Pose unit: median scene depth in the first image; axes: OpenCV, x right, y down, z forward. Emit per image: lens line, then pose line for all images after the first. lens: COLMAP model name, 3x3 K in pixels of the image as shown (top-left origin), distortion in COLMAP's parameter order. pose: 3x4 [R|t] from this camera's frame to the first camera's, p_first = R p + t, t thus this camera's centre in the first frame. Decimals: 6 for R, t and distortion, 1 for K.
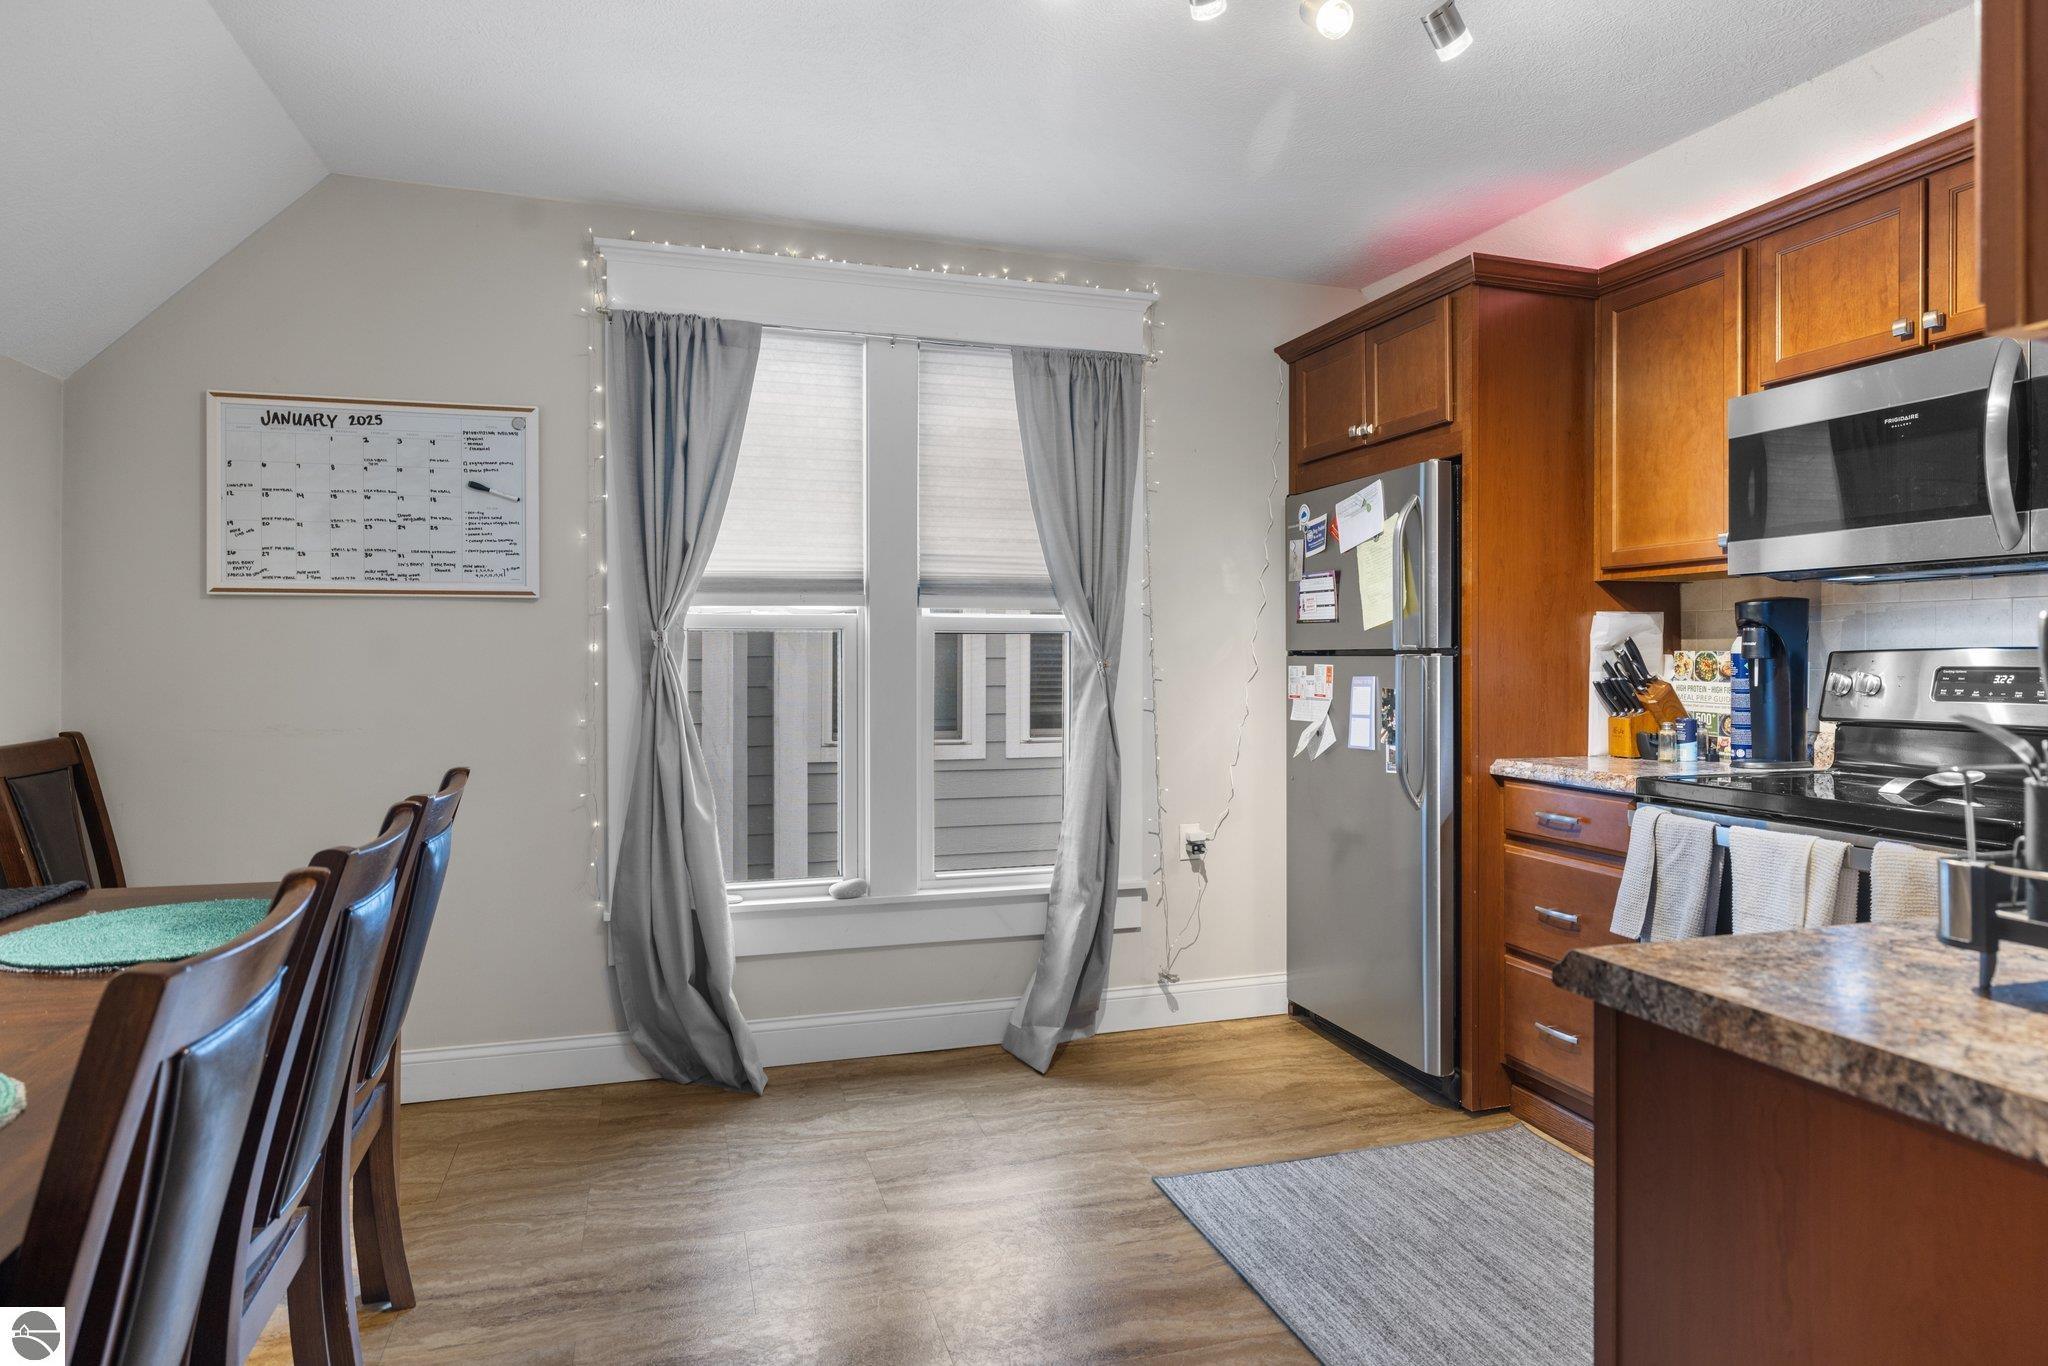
lens RADIAL K [[1196.9, 0, 1024.8], [0, 1196.9, 658.3], [0, 0, 1]] dist [0.001191, 0.000300]
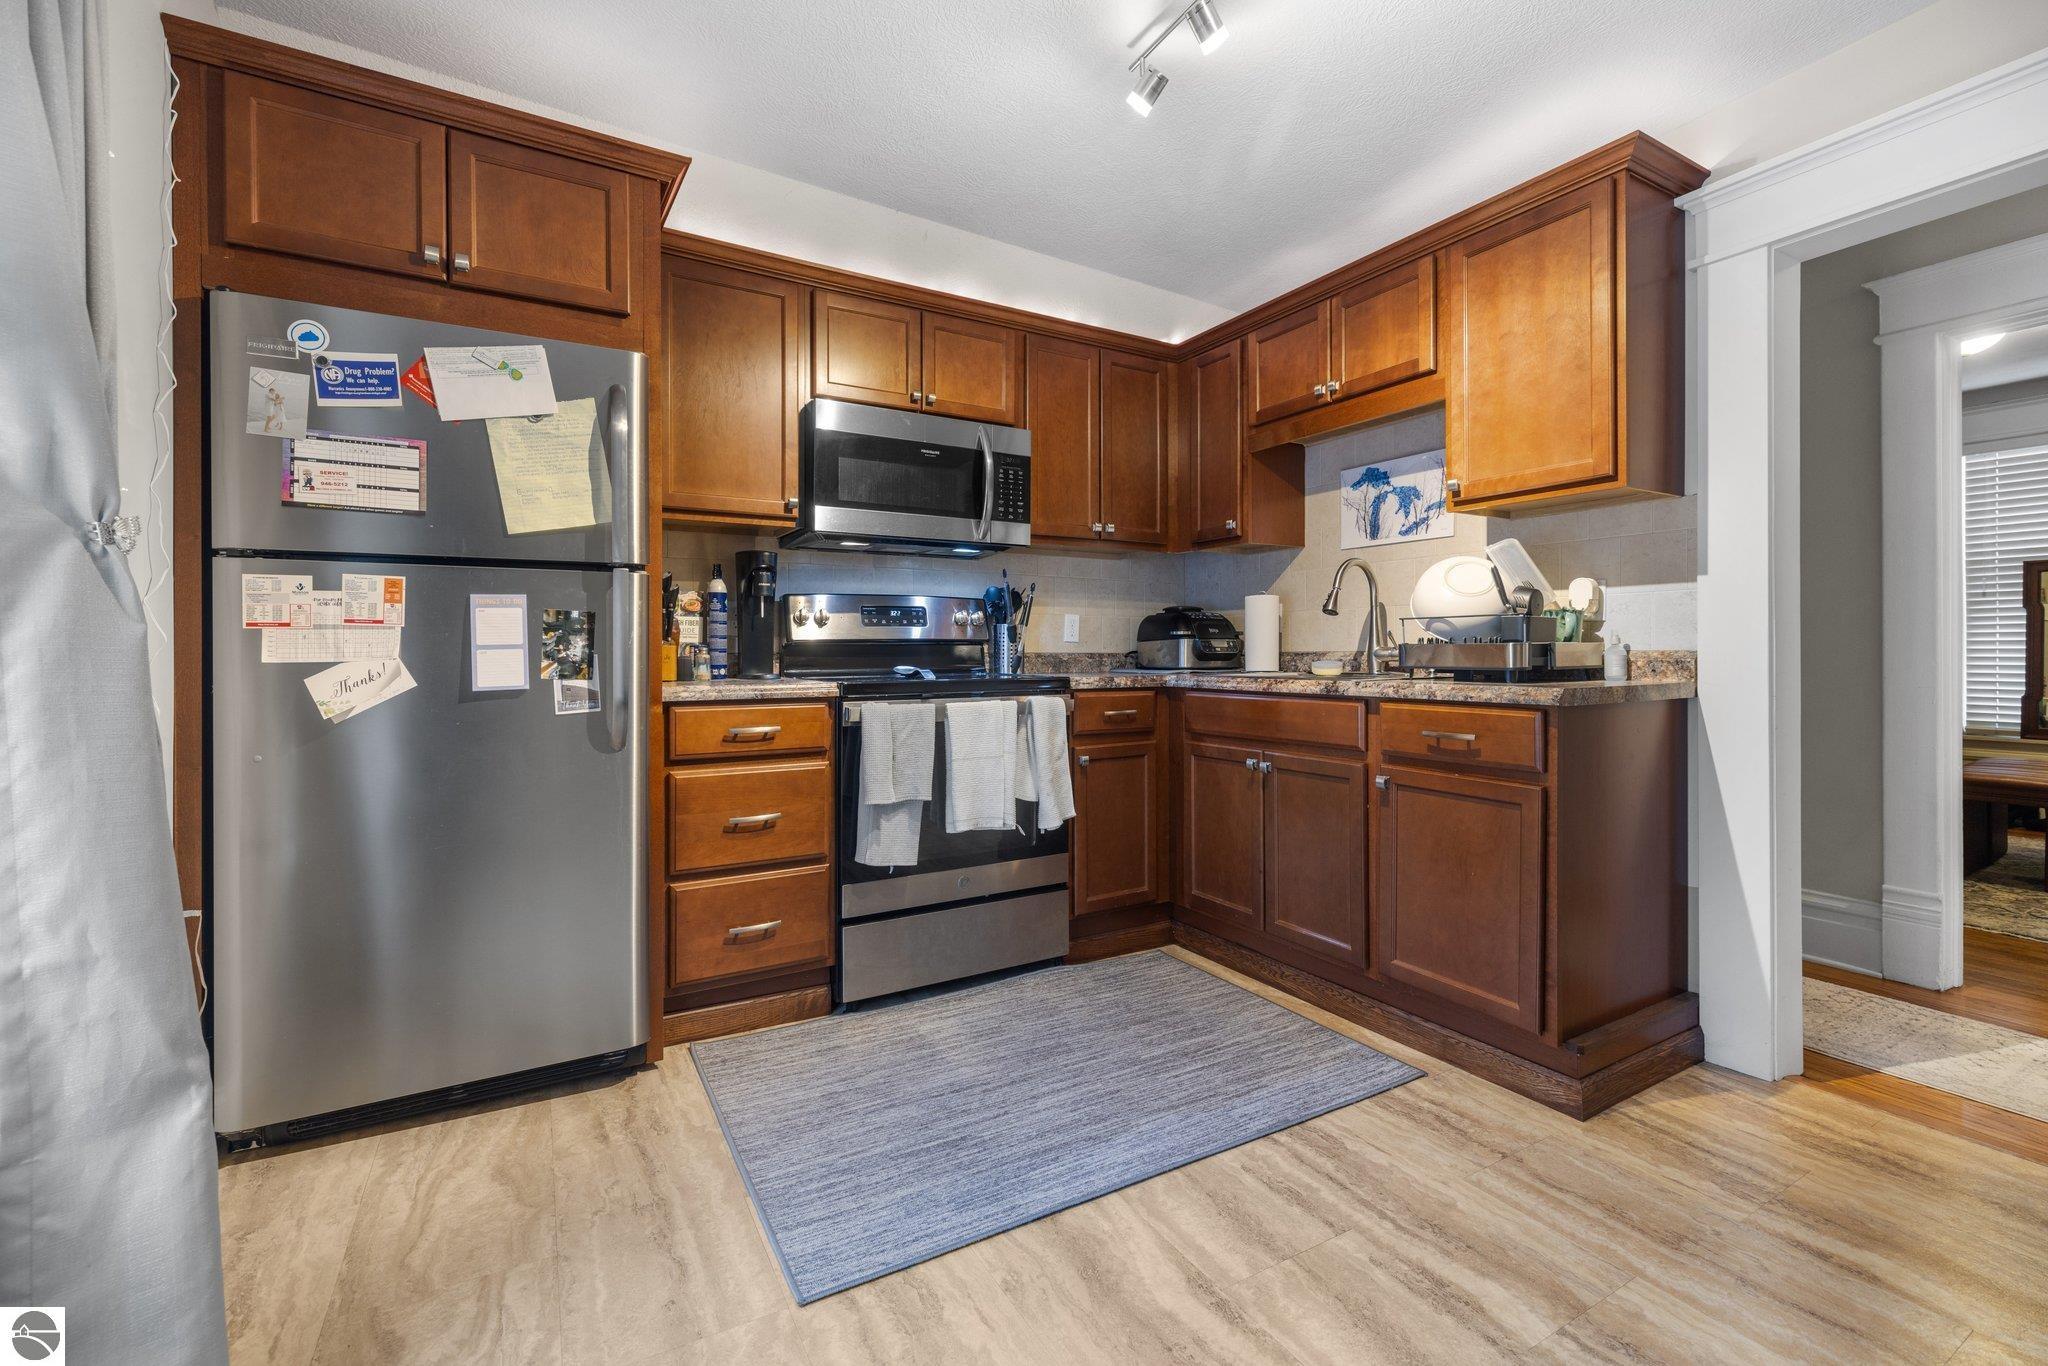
lens RADIAL K [[860.1, 0, 1029.6], [0, 860.1, 648.9], [0, 0, 1]] dist [-0.002258, -0.000453]
pose [[-0.226840, 0.001726, 0.973931, -0.333019], [0.003850, 0.999992, -0.000876, 0.053115], [-0.973925, 0.003551, -0.226844, 0.823521]]
